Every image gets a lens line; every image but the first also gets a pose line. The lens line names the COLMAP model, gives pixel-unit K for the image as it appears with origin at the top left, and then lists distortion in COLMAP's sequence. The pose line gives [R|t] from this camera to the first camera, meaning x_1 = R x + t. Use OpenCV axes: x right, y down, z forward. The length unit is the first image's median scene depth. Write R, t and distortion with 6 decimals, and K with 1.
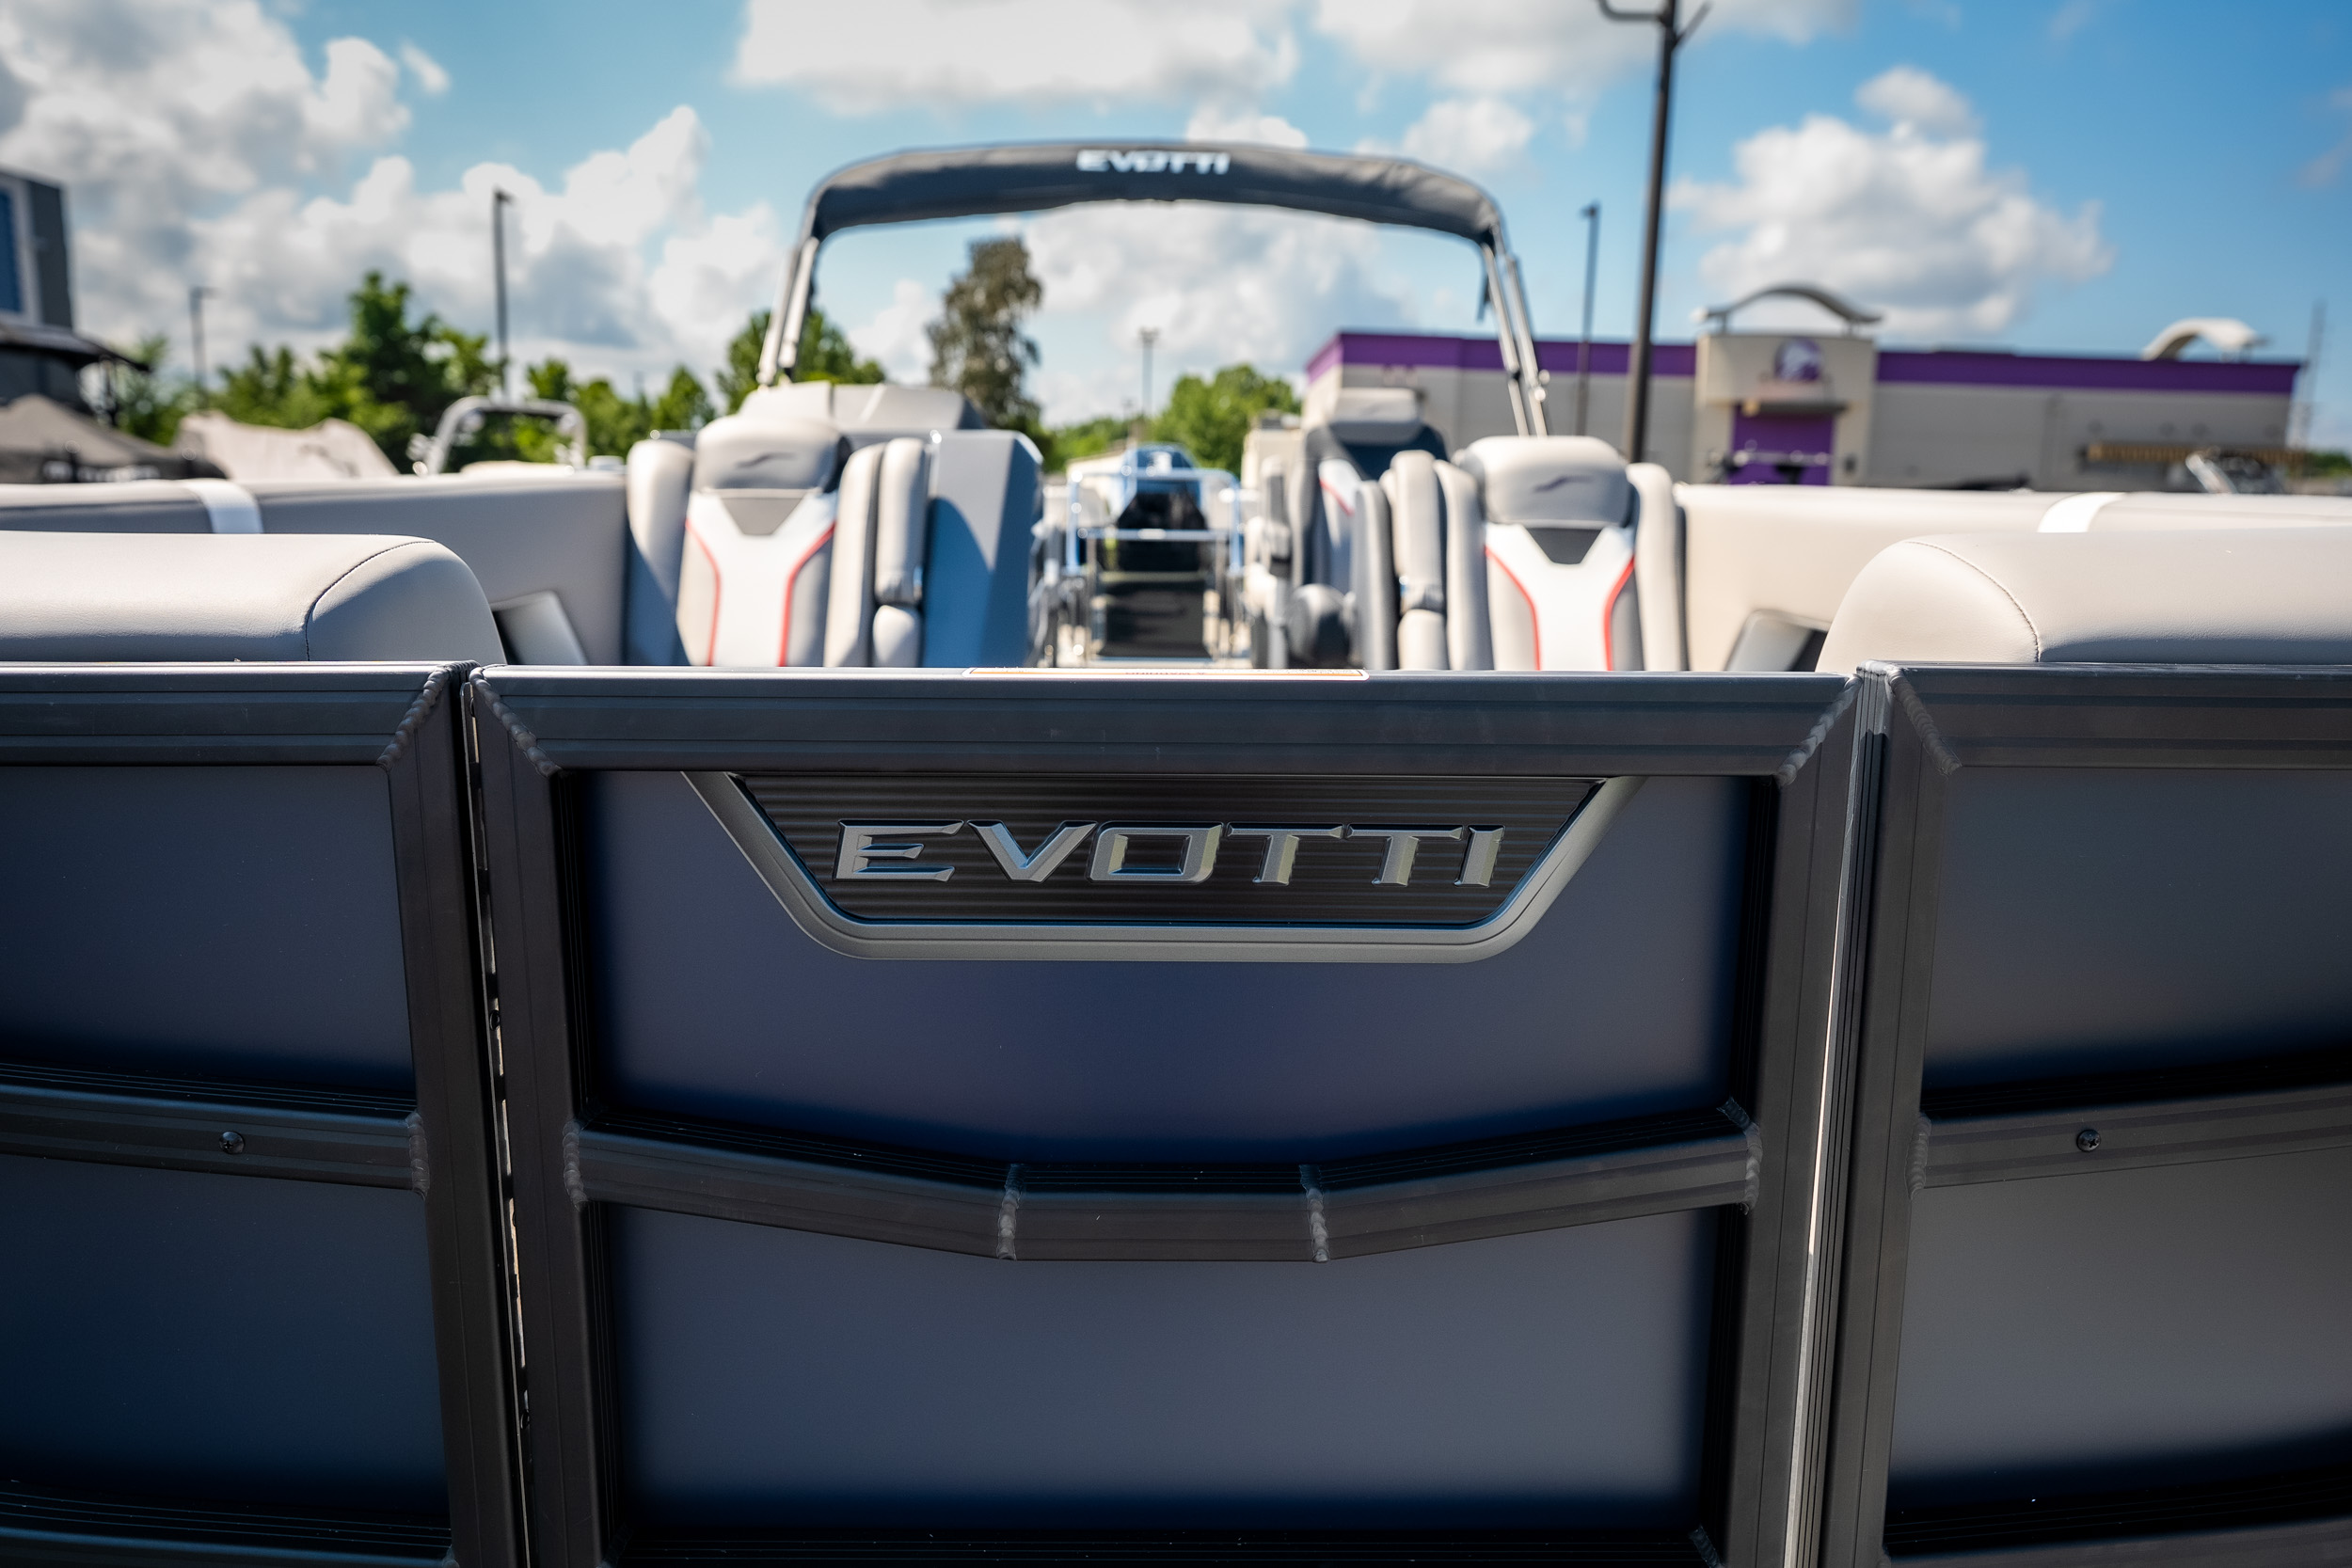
lens RADIAL K [[1554.4, 0, 1211.6], [0, 1554.4, 794.7], [0, 0, 1]] dist [-0.008450, 0.011752]
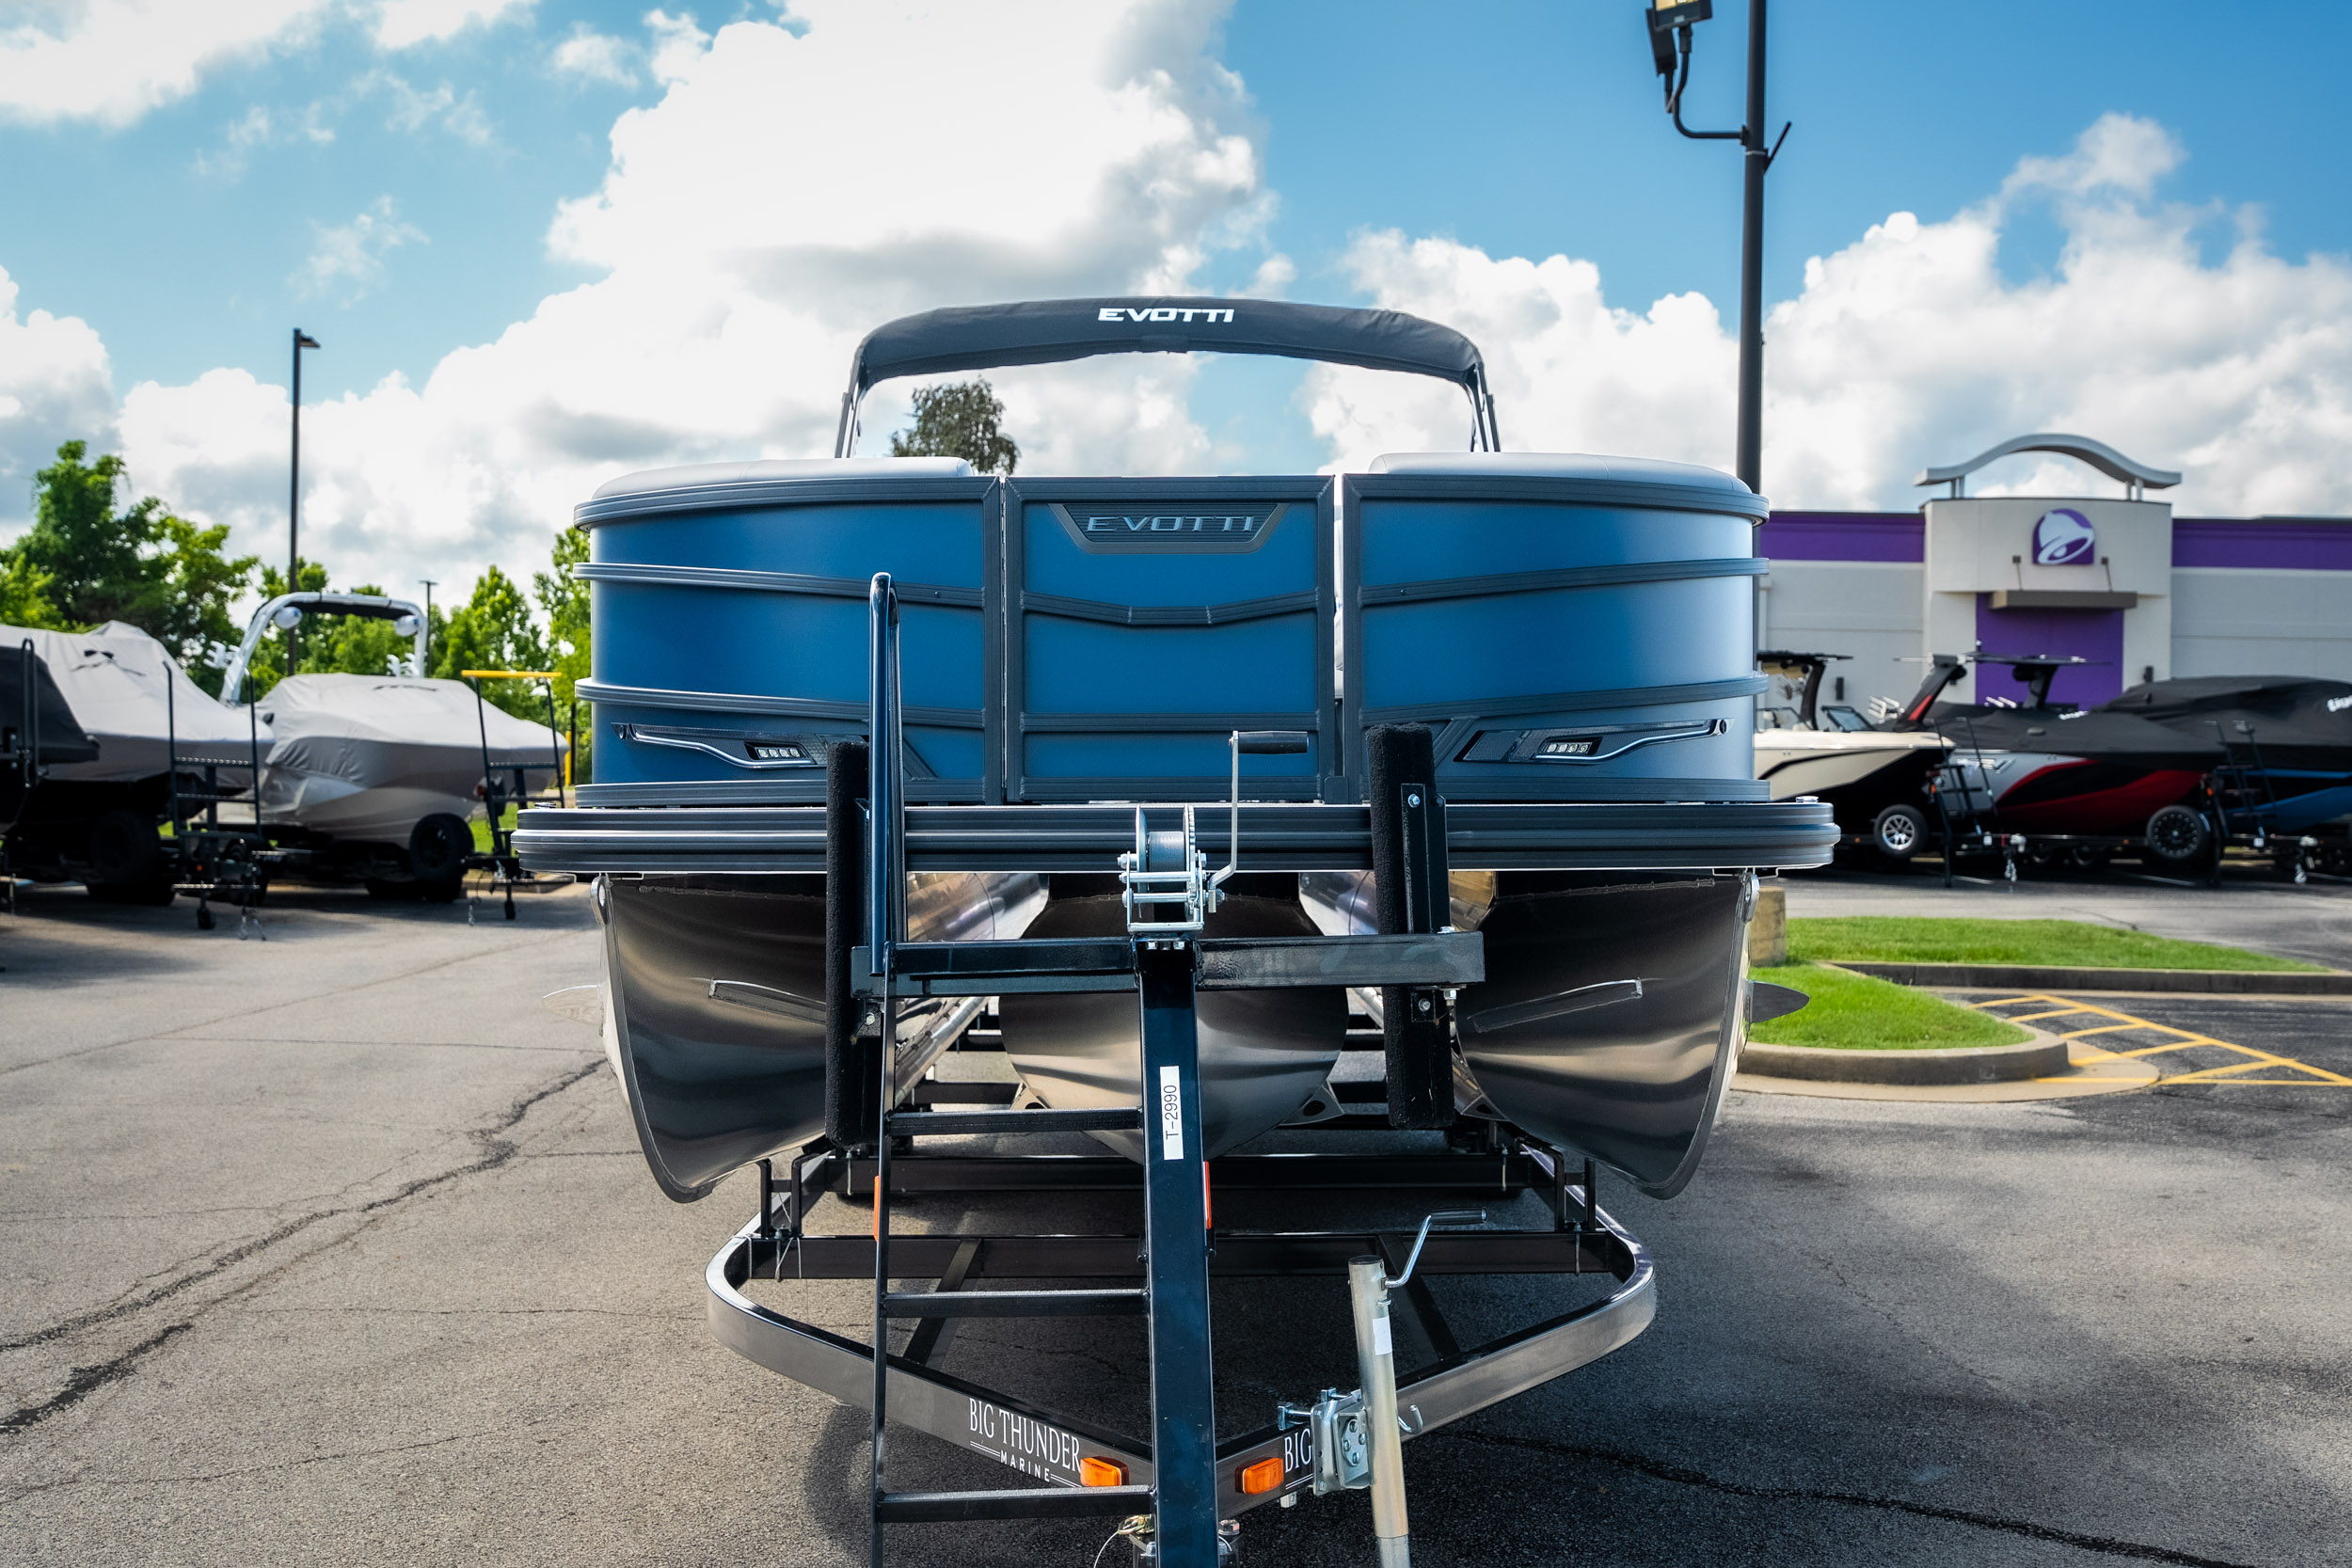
lens RADIAL K [[2405.2, 0, 1246.0], [0, 2405.2, 780.0], [0, 0, 1]] dist [0.008479, 0.000000]
pose [[0.999926, -0.010933, -0.005262, 0.003250], [0.009805, 0.983556, -0.180337, 0.030200], [0.007147, 0.180272, 0.983591, -0.083172]]
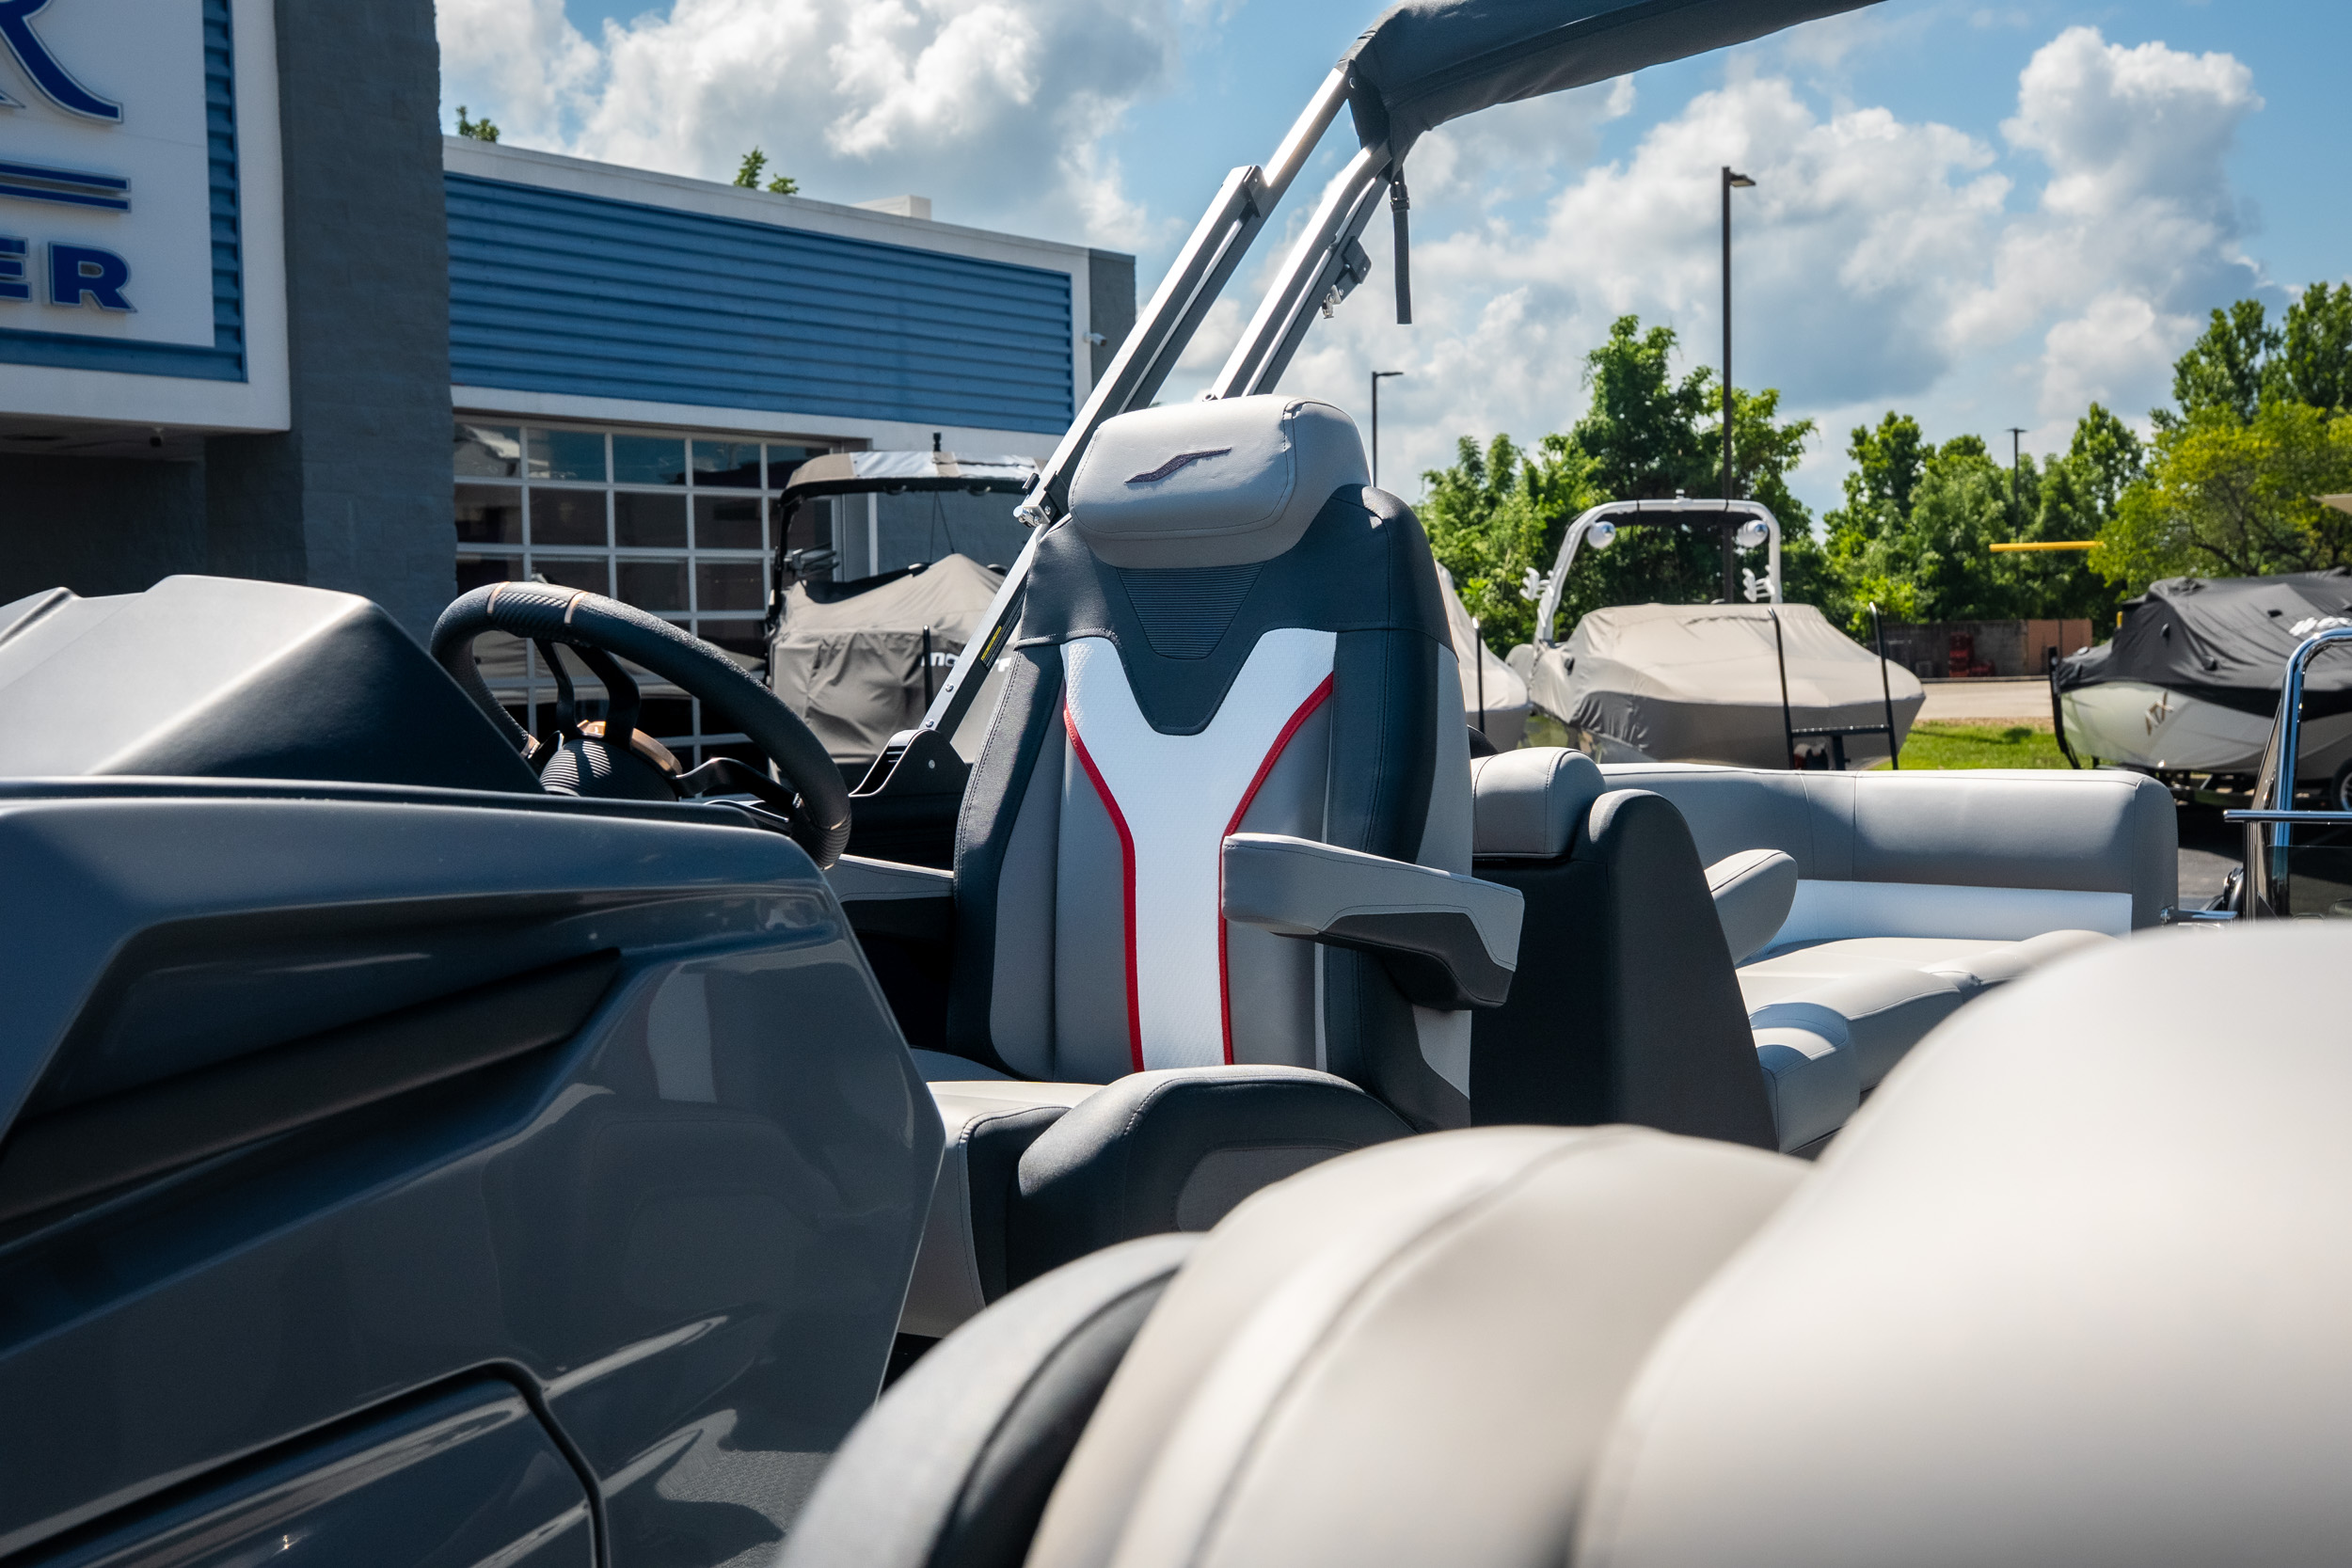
lens RADIAL K [[2533.6, 0, 1163.7], [0, 2533.6, 799.6], [0, 0, 1]] dist [-0.005209, 0.000000]
pose [[0.772190, 0.000332, -0.635391, 0.016615], [-0.074371, 0.993173, -0.089865, -0.015973], [0.631024, 0.116647, 0.766943, 0.061816]]
